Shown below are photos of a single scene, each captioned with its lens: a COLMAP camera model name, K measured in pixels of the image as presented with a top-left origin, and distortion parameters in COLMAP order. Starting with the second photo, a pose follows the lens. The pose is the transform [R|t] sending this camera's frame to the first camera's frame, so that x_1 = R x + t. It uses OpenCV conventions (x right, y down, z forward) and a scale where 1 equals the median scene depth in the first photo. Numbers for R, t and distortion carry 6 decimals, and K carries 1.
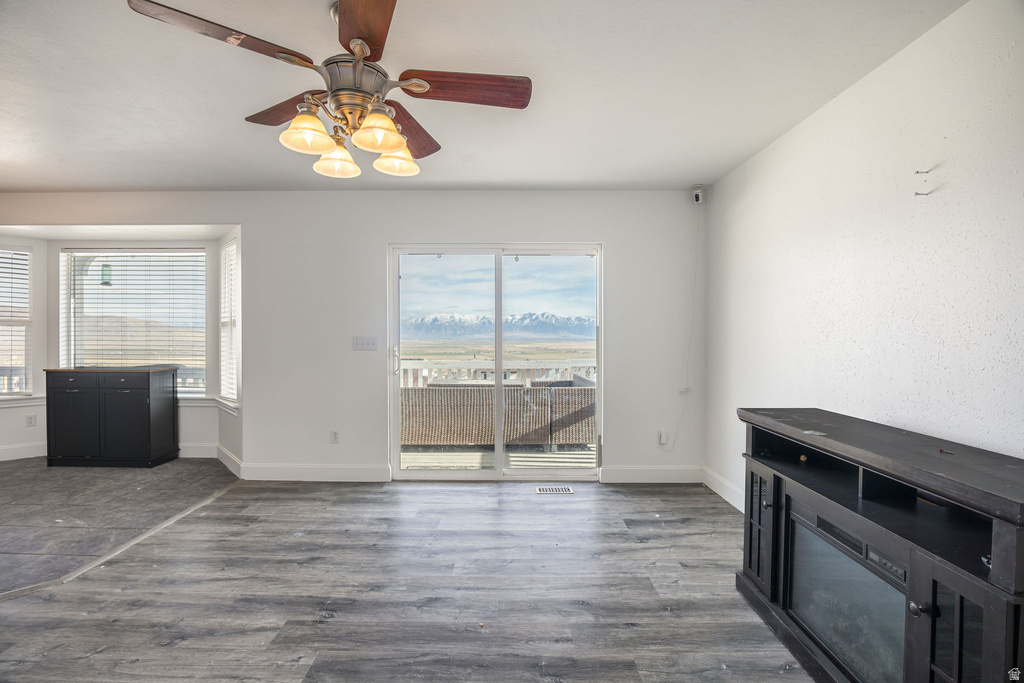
lens RADIAL K [[451.7, 0, 509.7], [0, 451.7, 332.7], [0, 0, 1]] dist [-0.003176, -0.001480]
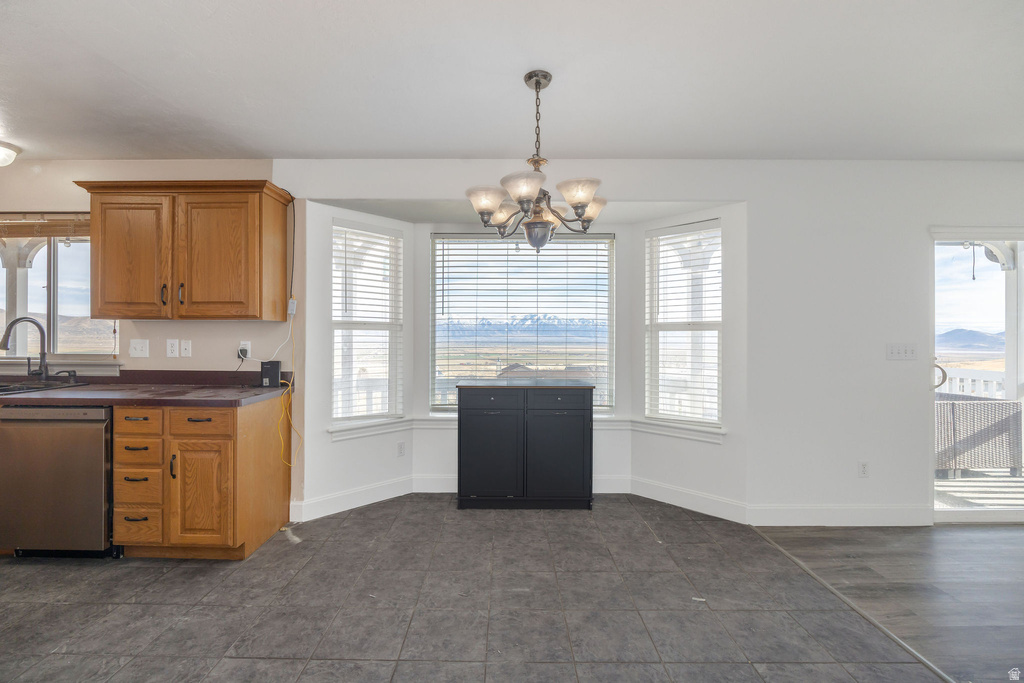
lens RADIAL K [[465.8, 0, 494.3], [0, 465.8, 340.7], [0, 0, 1]] dist [-0.017796, -0.000610]
pose [[0.999803, 0.004624, 0.019300, -0.983936], [-0.004884, 0.999898, 0.013456, -0.002493], [-0.019236, -0.013548, 0.999723, 0.200373]]
